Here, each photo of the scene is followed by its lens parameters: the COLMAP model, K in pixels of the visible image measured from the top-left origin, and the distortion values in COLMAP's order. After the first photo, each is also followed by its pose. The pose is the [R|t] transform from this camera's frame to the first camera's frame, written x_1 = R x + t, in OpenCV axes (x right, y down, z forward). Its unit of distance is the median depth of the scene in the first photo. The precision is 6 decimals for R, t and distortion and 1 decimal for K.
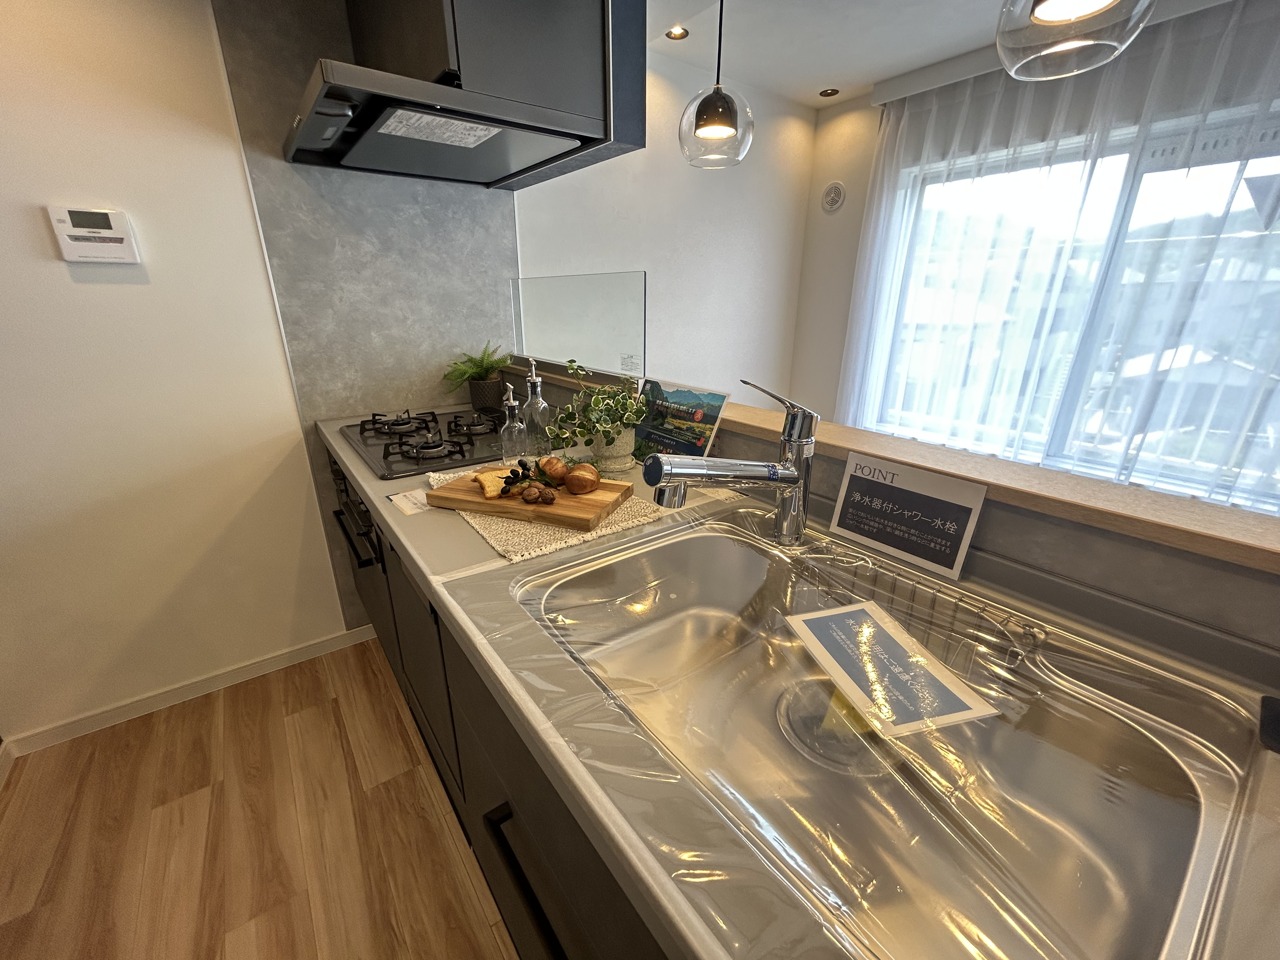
lens RADIAL K [[518.9, 0, 638.1], [0, 518.9, 479.6], [0, 0, 1]] dist [0.000836, -0.000078]
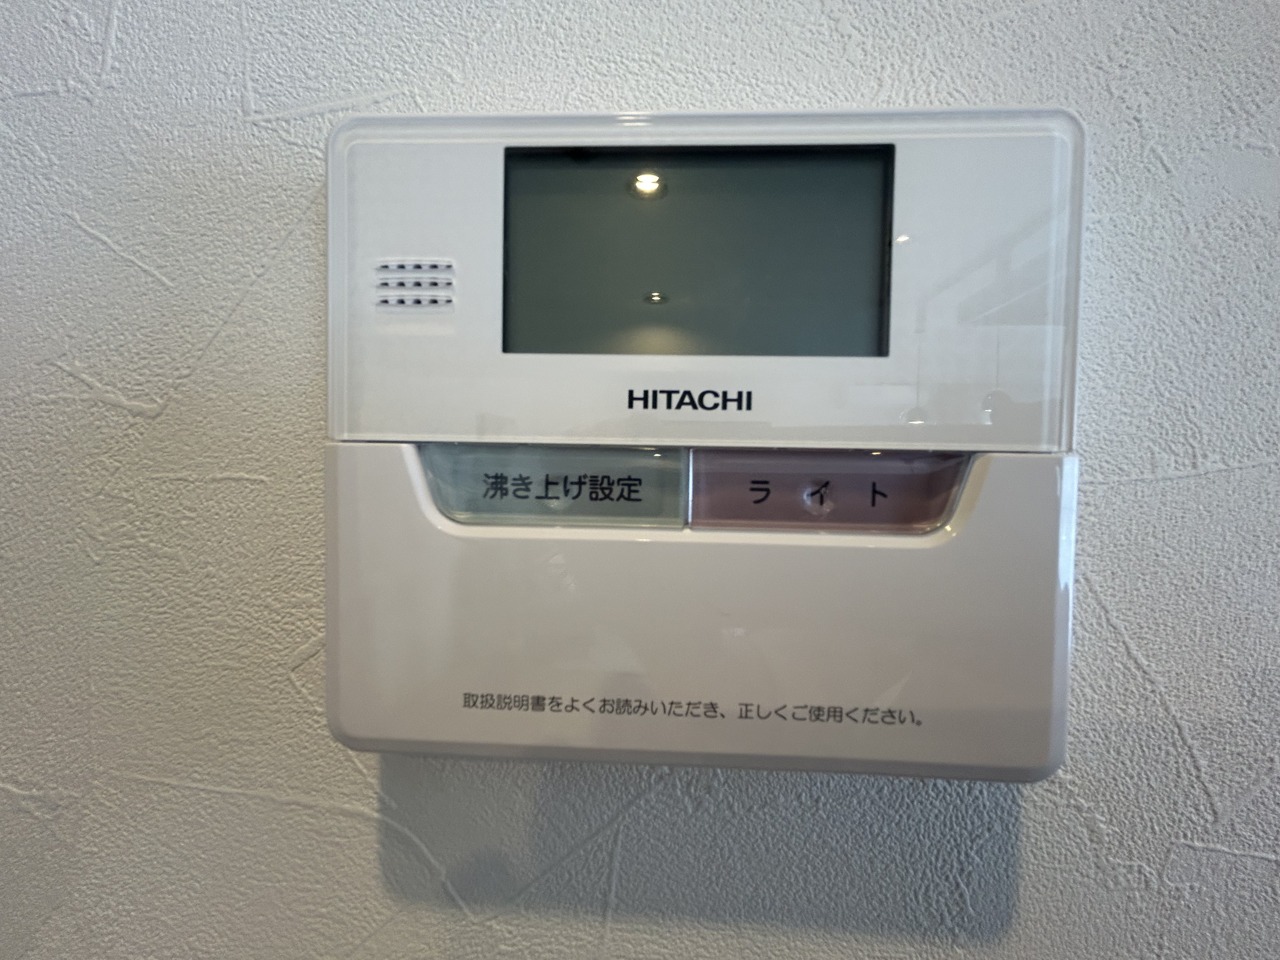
lens RADIAL K [[518.9, 0, 638.1], [0, 518.9, 479.6], [0, 0, 1]] dist [0.000836, -0.000078]
pose [[0.771269, 0.030030, -0.635801, -0.964038], [-0.226761, 0.946311, -0.230380, -0.428673], [0.594747, 0.321860, 0.736669, 0.908961]]
